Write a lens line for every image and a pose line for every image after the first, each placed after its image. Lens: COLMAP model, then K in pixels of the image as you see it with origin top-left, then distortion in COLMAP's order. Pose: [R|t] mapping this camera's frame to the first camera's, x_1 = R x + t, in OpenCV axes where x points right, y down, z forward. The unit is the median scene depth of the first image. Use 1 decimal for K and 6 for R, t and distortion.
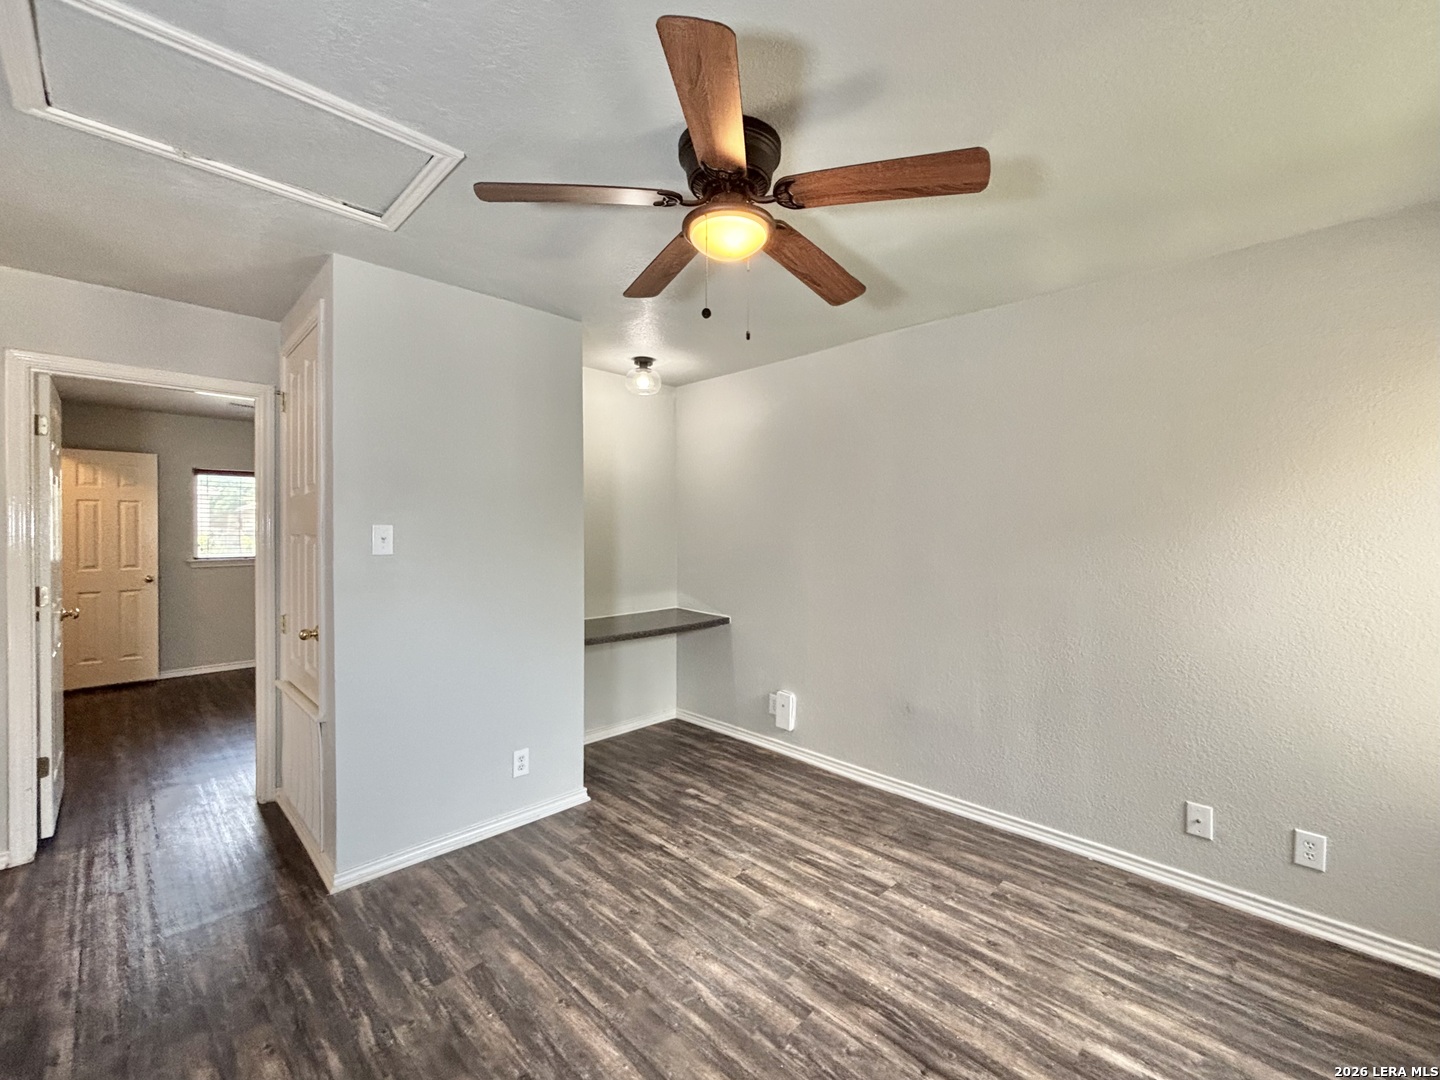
lens RADIAL K [[615.1, 0, 720.0], [0, 615.1, 540.0], [0, 0, 1]] dist [-0.001603, 0.012415]
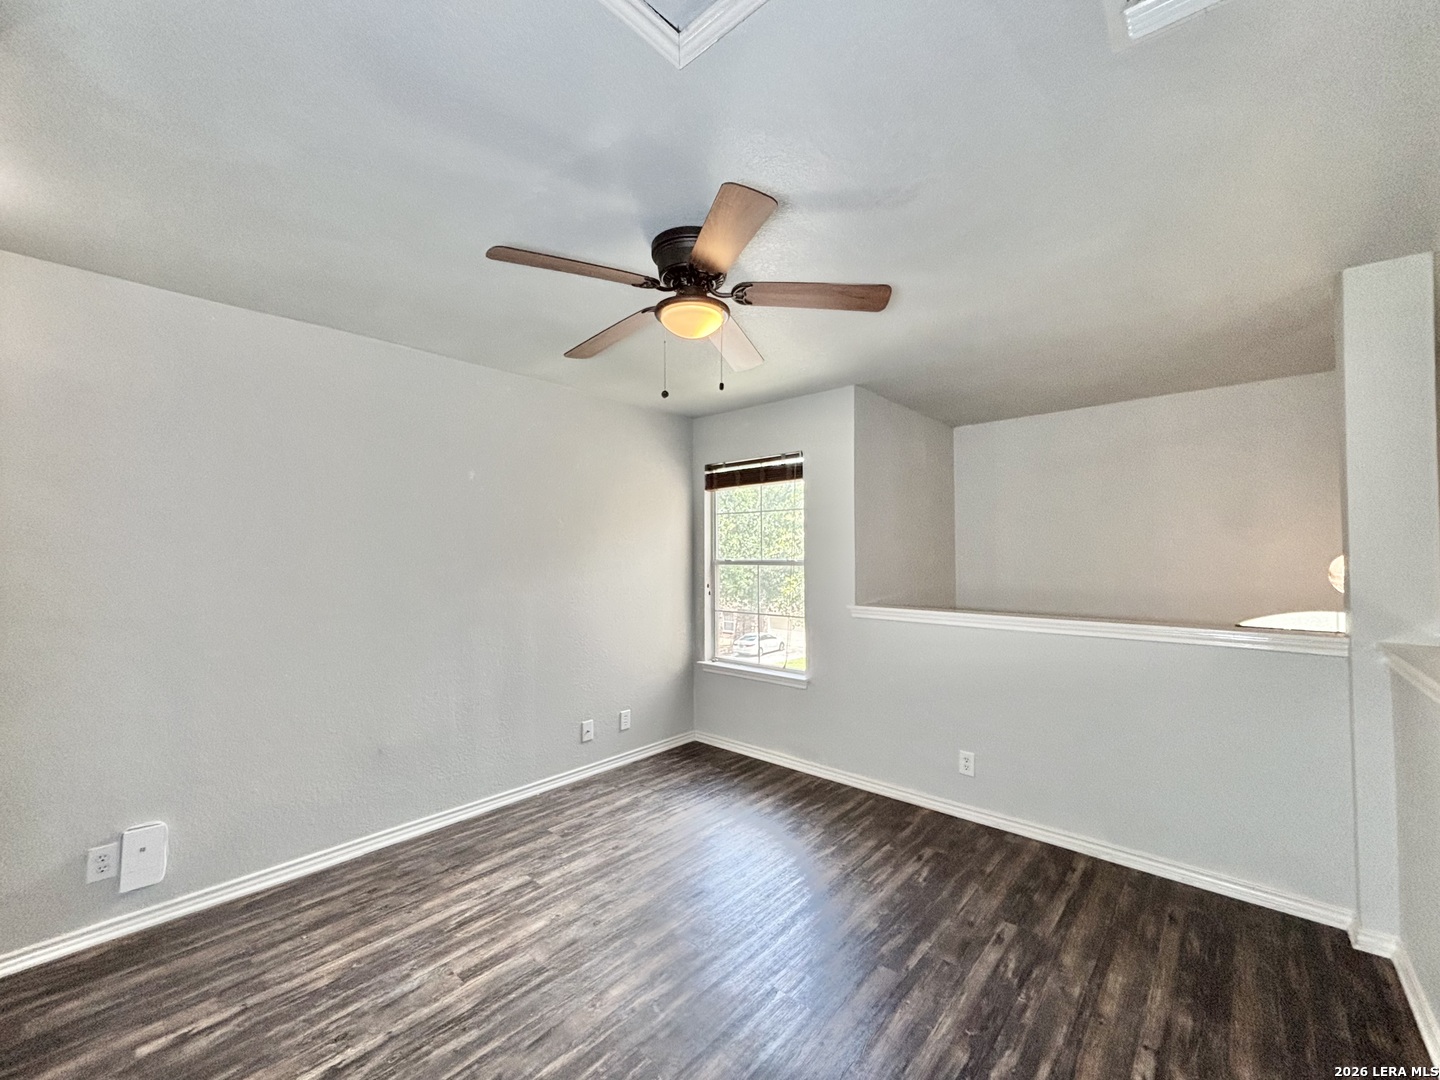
lens RADIAL K [[615.1, 0, 720.0], [0, 615.1, 540.0], [0, 0, 1]] dist [-0.001603, 0.012415]
pose [[-0.076222, 0.025658, 0.996761, -0.816894], [0.019928, 0.999508, -0.024205, -0.002814], [-0.996892, 0.018018, -0.076696, 0.713026]]
